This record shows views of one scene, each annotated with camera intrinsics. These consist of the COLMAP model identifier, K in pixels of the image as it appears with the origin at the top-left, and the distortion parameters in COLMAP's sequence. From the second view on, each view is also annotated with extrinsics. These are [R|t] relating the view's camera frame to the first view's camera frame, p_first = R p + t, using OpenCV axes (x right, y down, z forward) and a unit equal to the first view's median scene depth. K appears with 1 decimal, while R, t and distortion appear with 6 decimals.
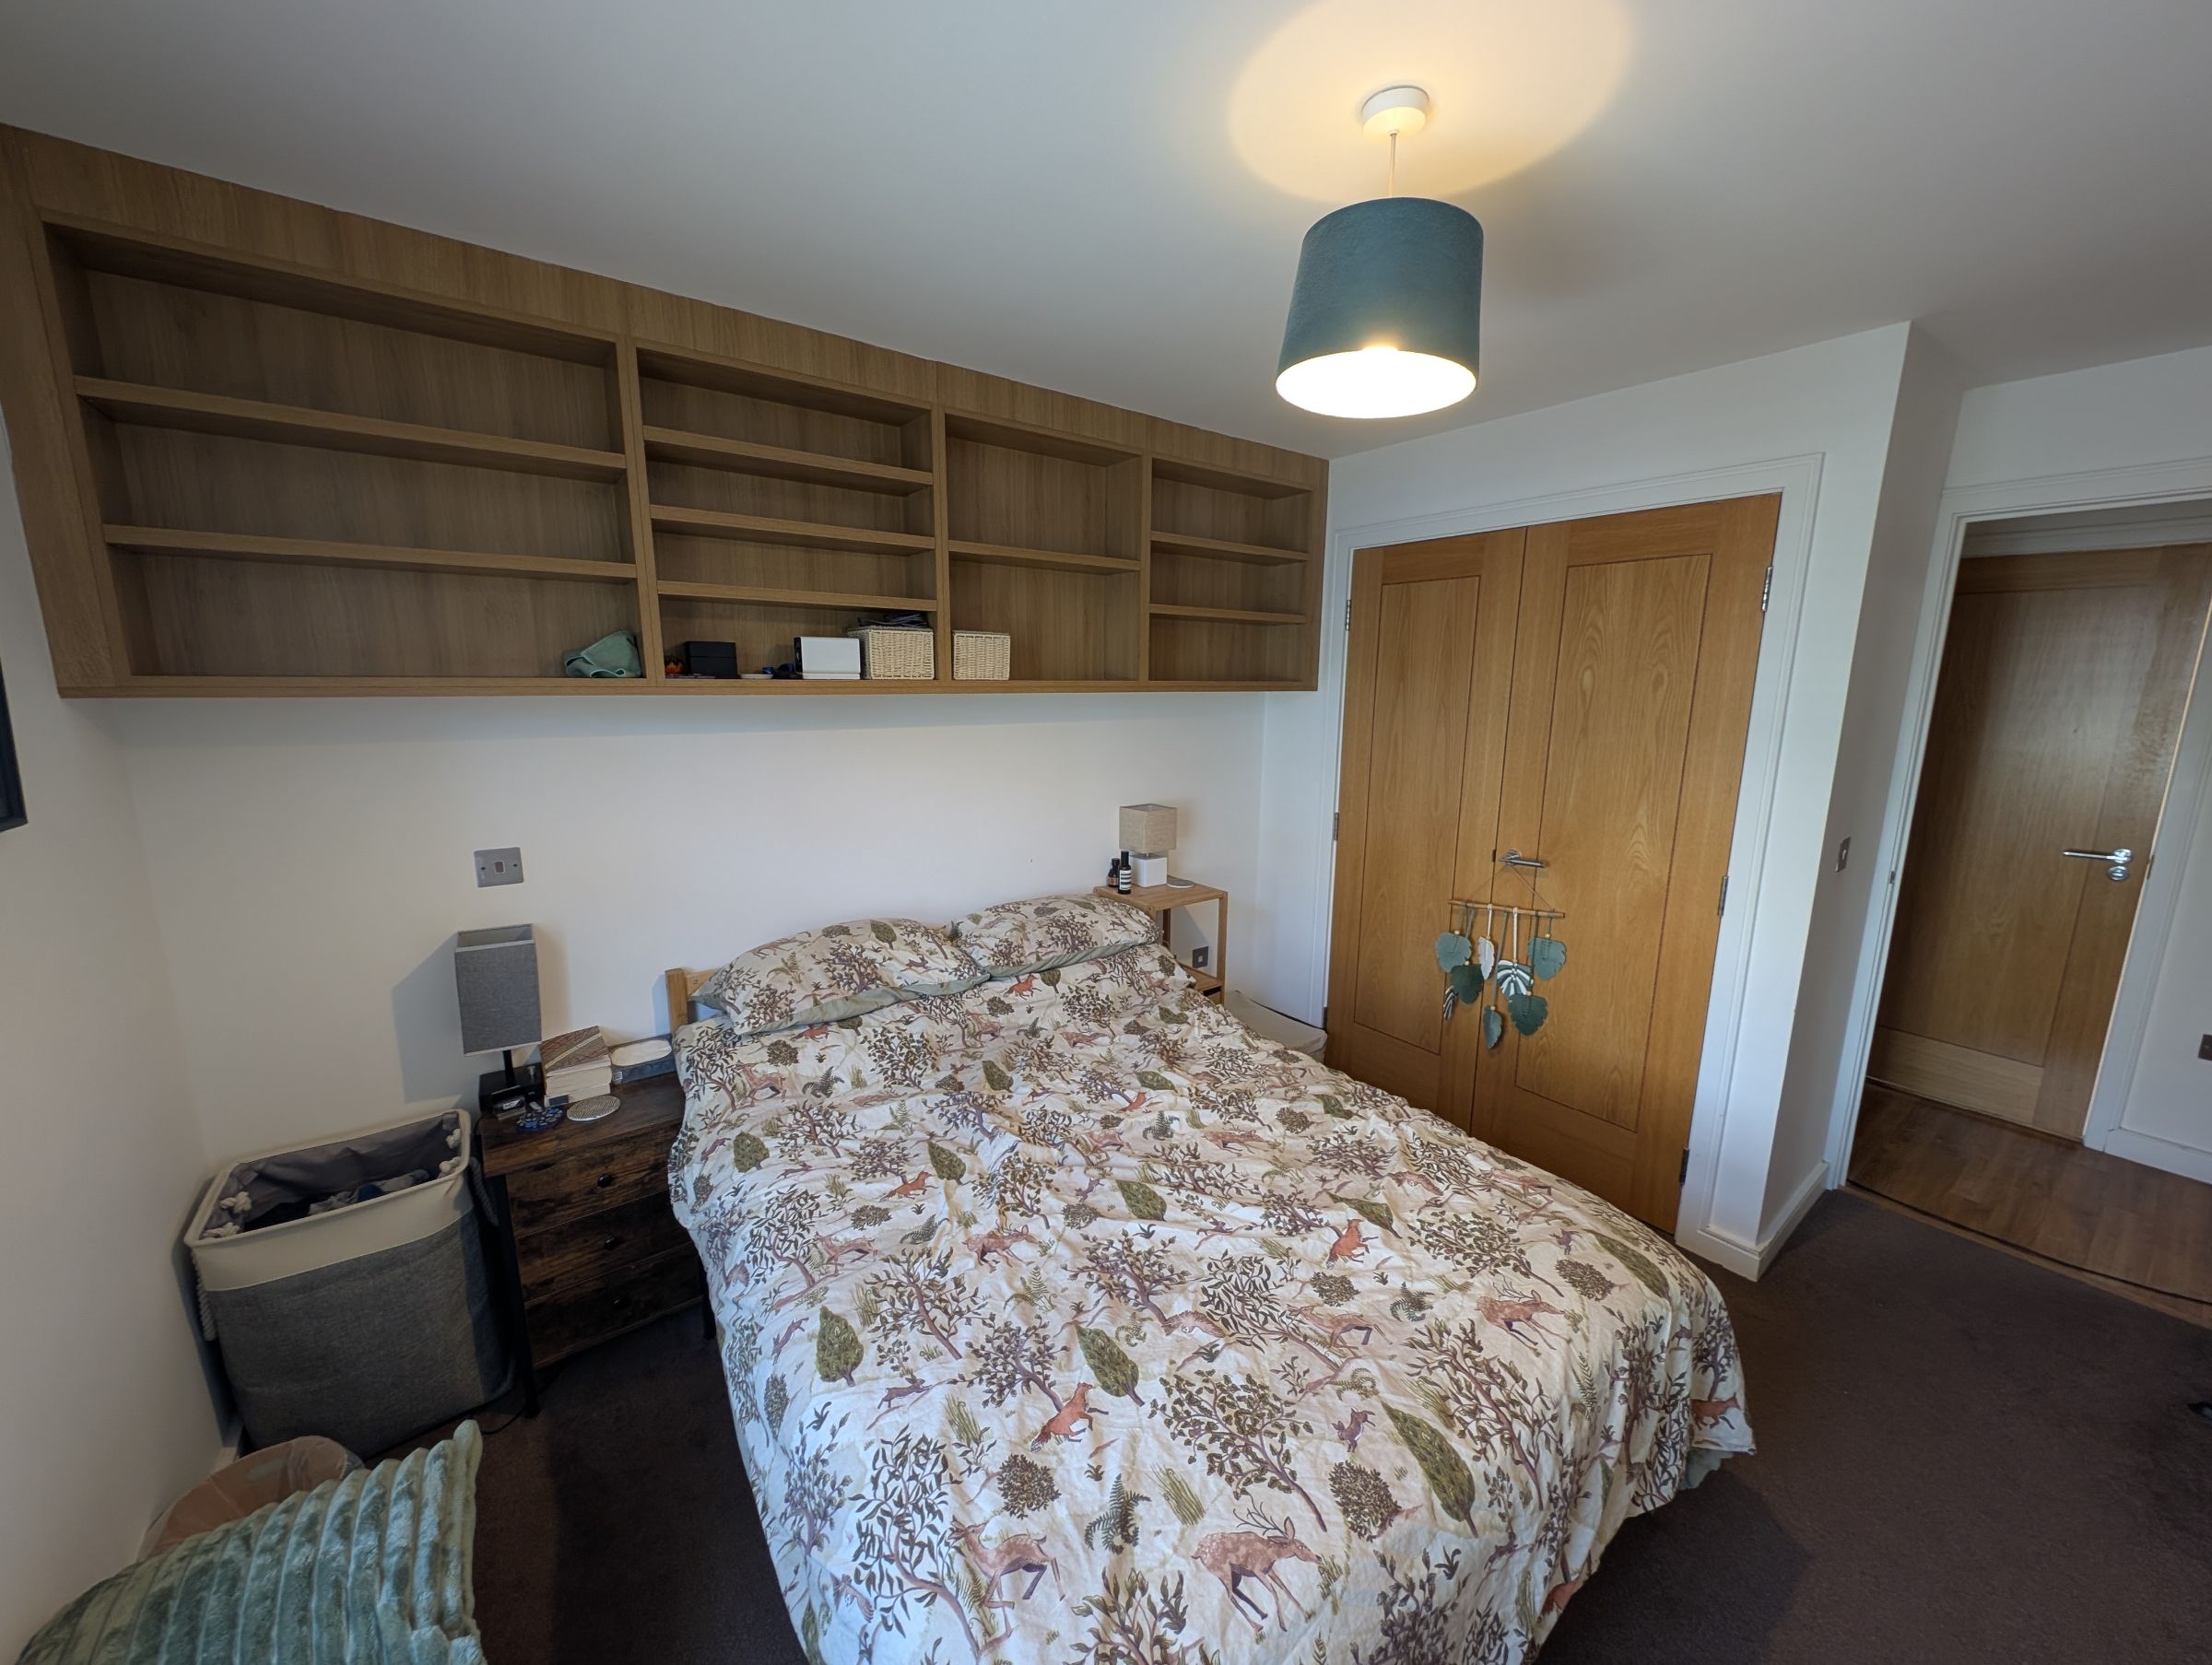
lens RADIAL K [[836.9, 0, 1105.3], [0, 836.9, 836.1], [0, 0, 1]] dist [0.000480, -0.001722]
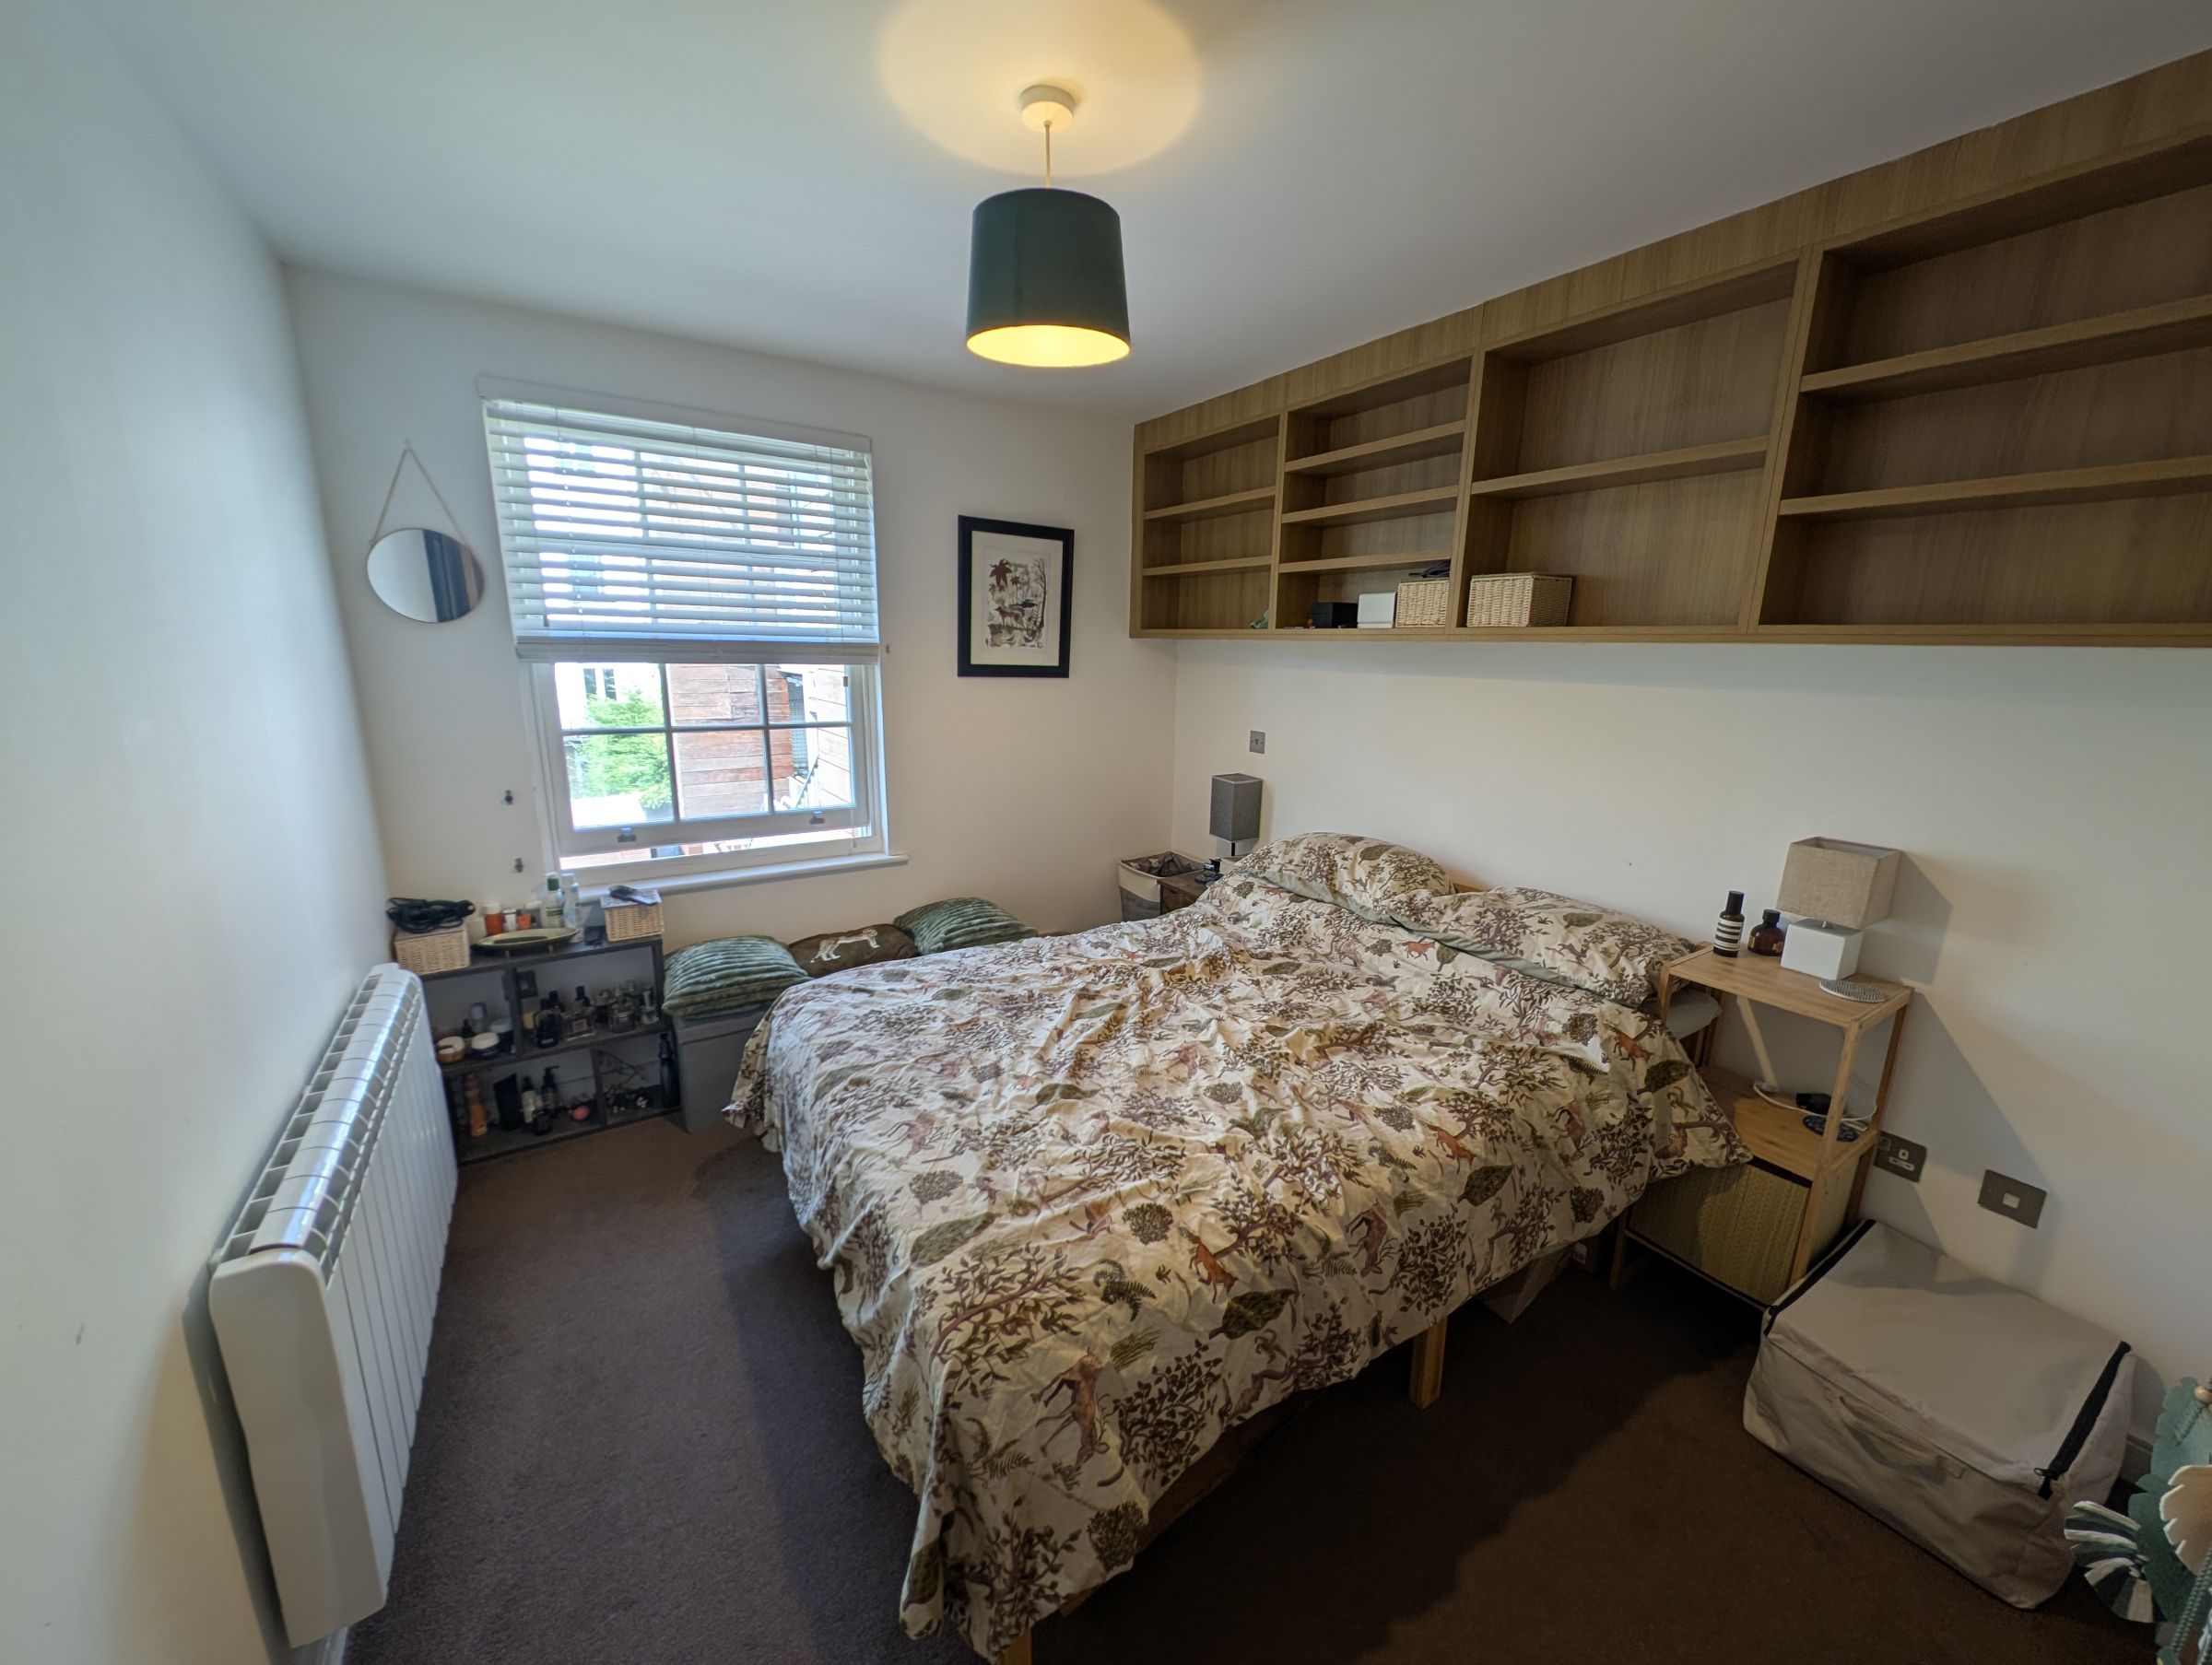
lens RADIAL K [[836.9, 0, 1104.0], [0, 836.9, 825.3], [0, 0, 1]] dist [0.000480, -0.001722]
pose [[-0.073897, 0.201045, -0.976791, 0.918860], [-0.205612, 0.955353, 0.212188, -0.091180], [0.975840, 0.216520, -0.029260, 0.713480]]
